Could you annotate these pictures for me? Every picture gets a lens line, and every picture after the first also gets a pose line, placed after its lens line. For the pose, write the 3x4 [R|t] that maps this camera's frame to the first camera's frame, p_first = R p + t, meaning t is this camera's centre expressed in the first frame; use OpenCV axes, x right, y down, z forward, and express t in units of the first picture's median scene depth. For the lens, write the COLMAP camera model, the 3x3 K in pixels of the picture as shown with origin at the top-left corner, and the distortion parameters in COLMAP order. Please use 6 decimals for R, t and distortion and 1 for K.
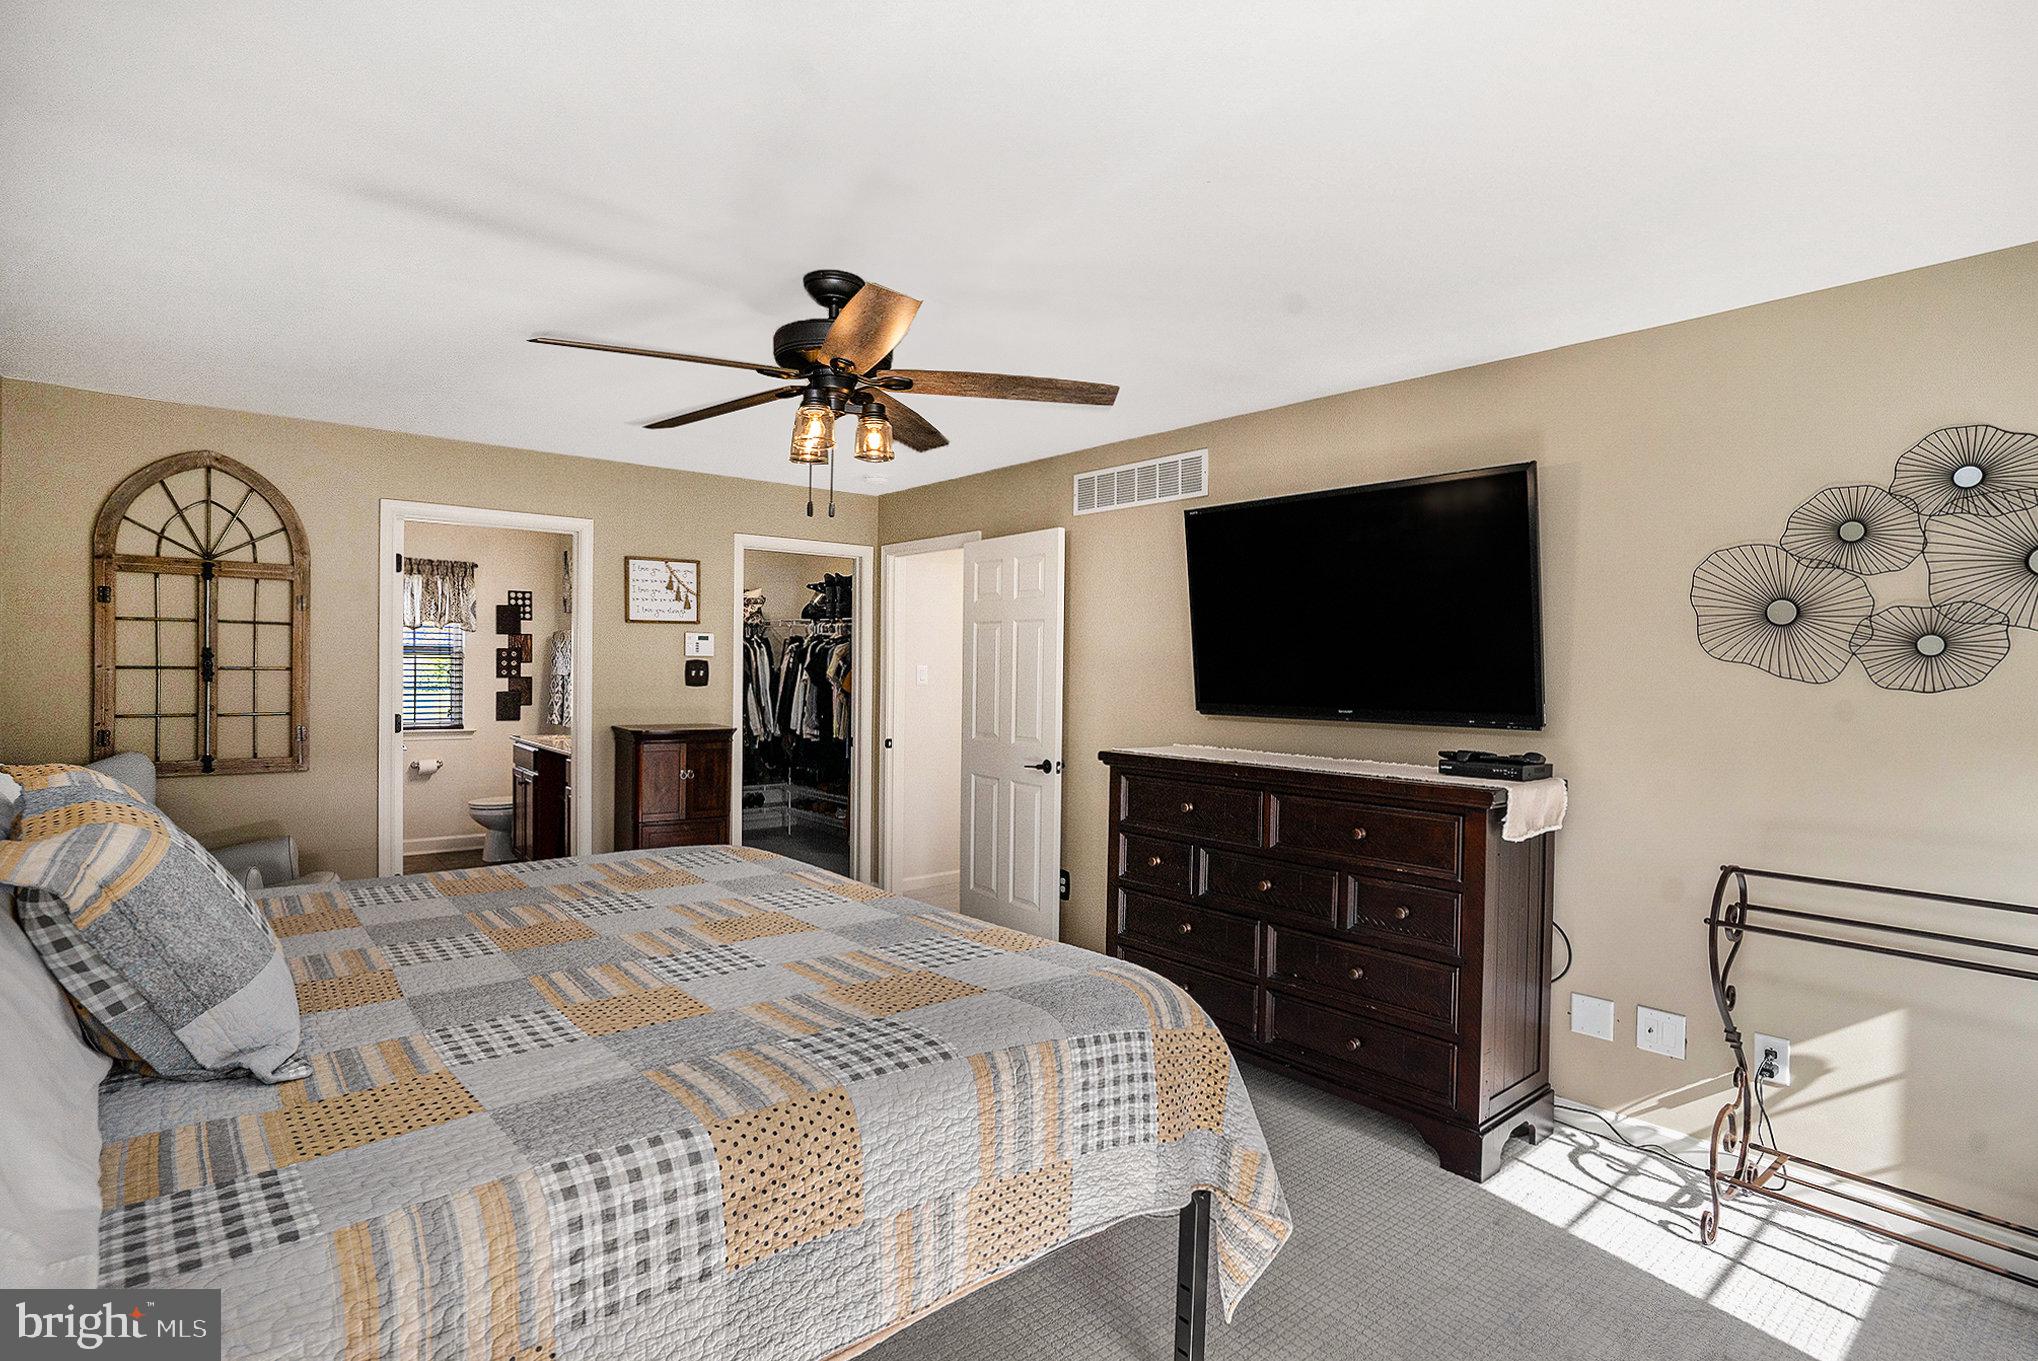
lens RADIAL K [[974.5, 0, 975.4], [0, 974.5, 663.7], [0, 0, 1]] dist [-0.036448, 0.006175]
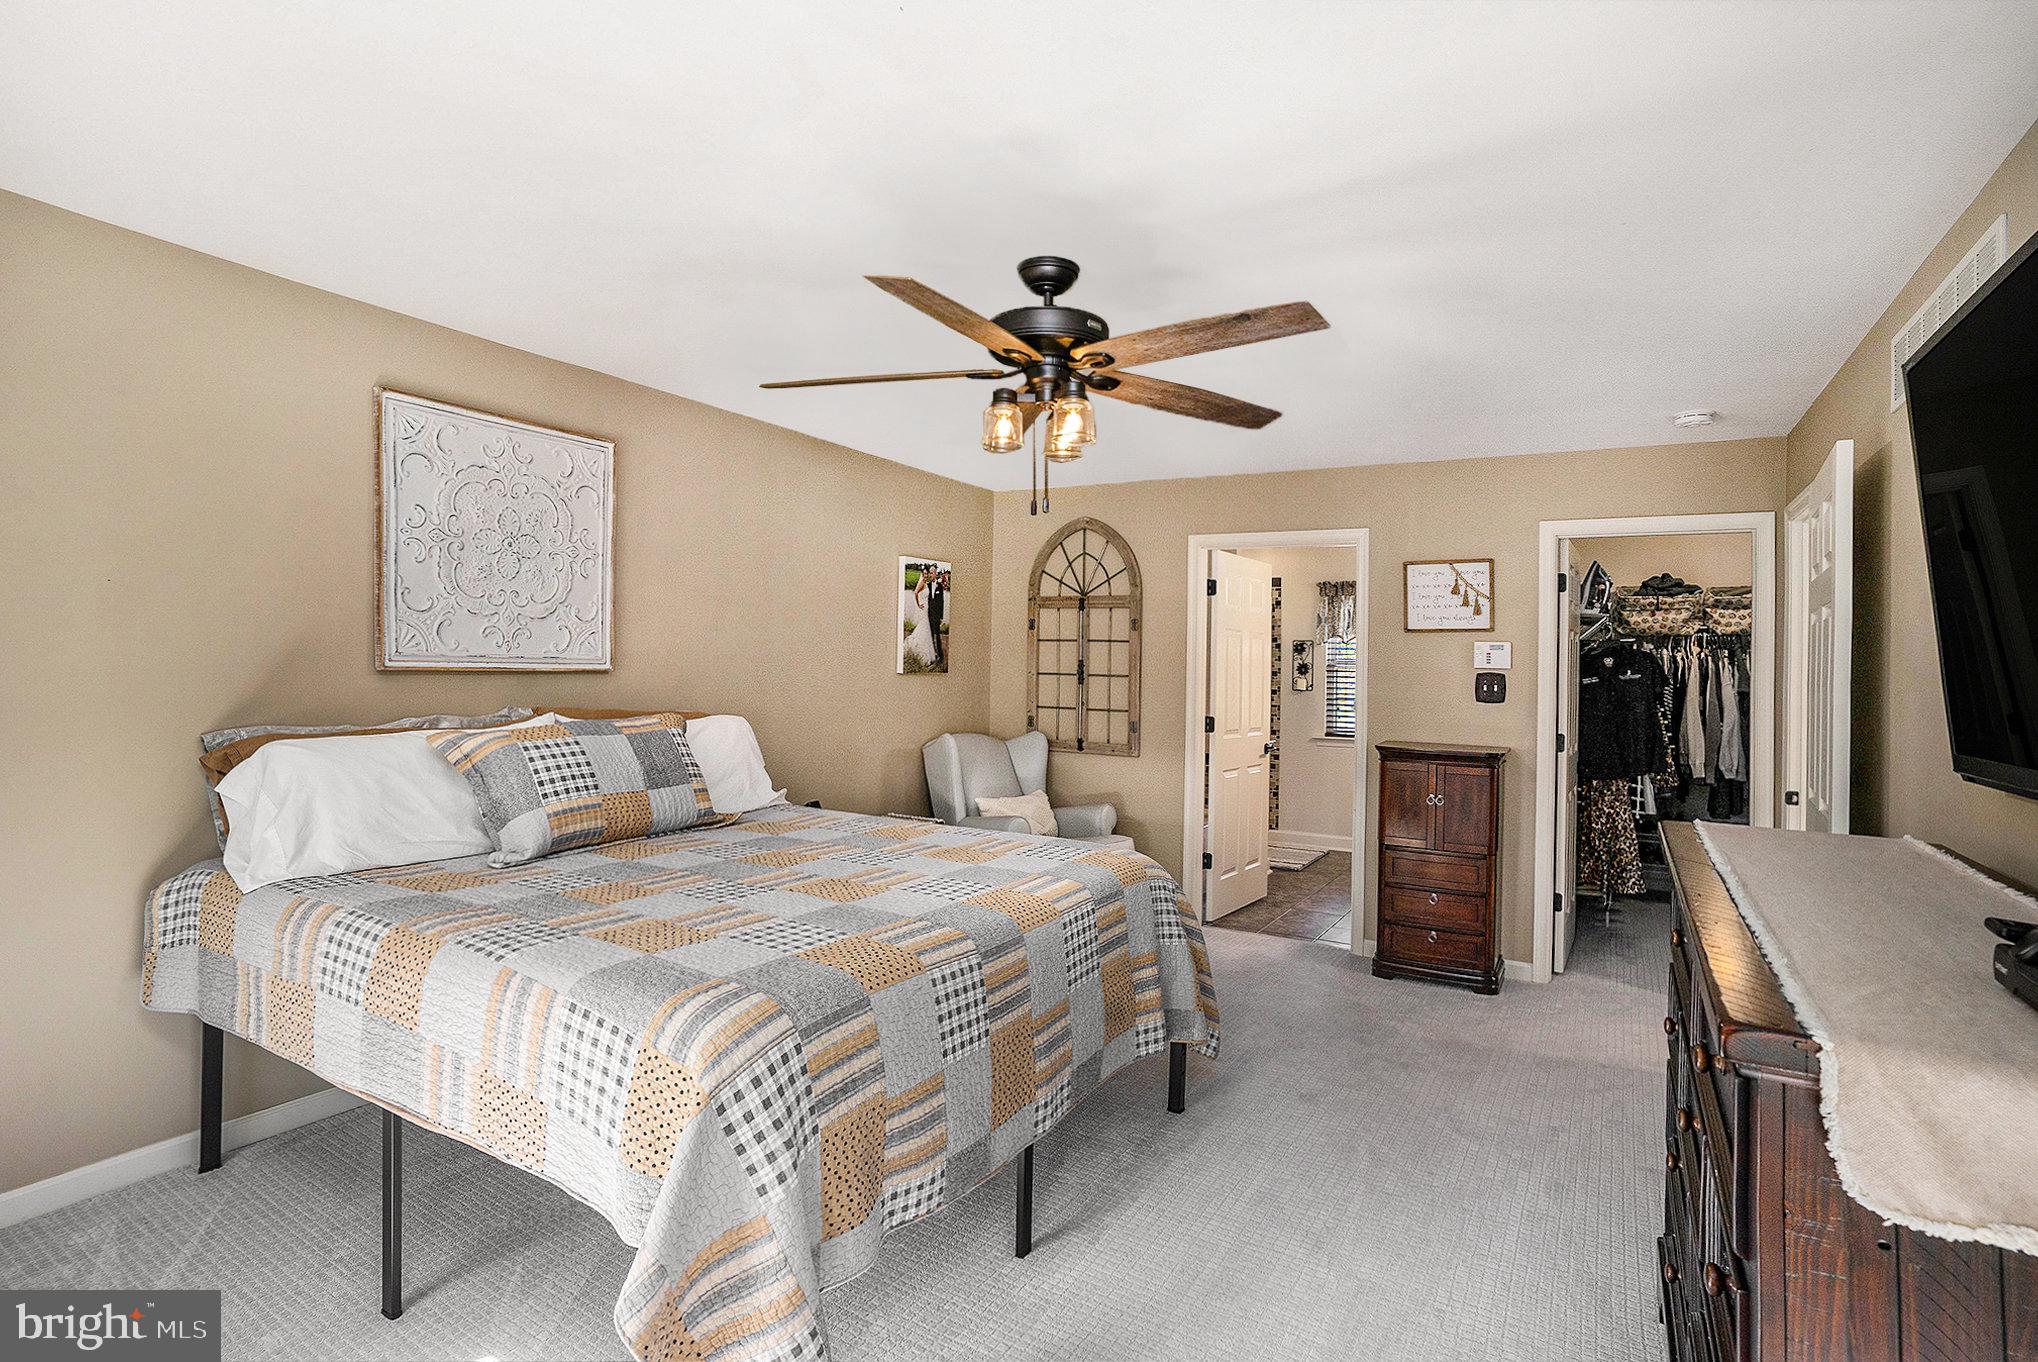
lens RADIAL K [[974.5, 0, 1022.5], [0, 974.5, 678.0], [0, 0, 1]] dist [-0.036448, 0.006175]
pose [[0.374671, 0.008557, -0.927118, 0.360053], [-0.017727, 0.999841, 0.002064, 0.005958], [0.926988, 0.015662, 0.374763, 0.300591]]
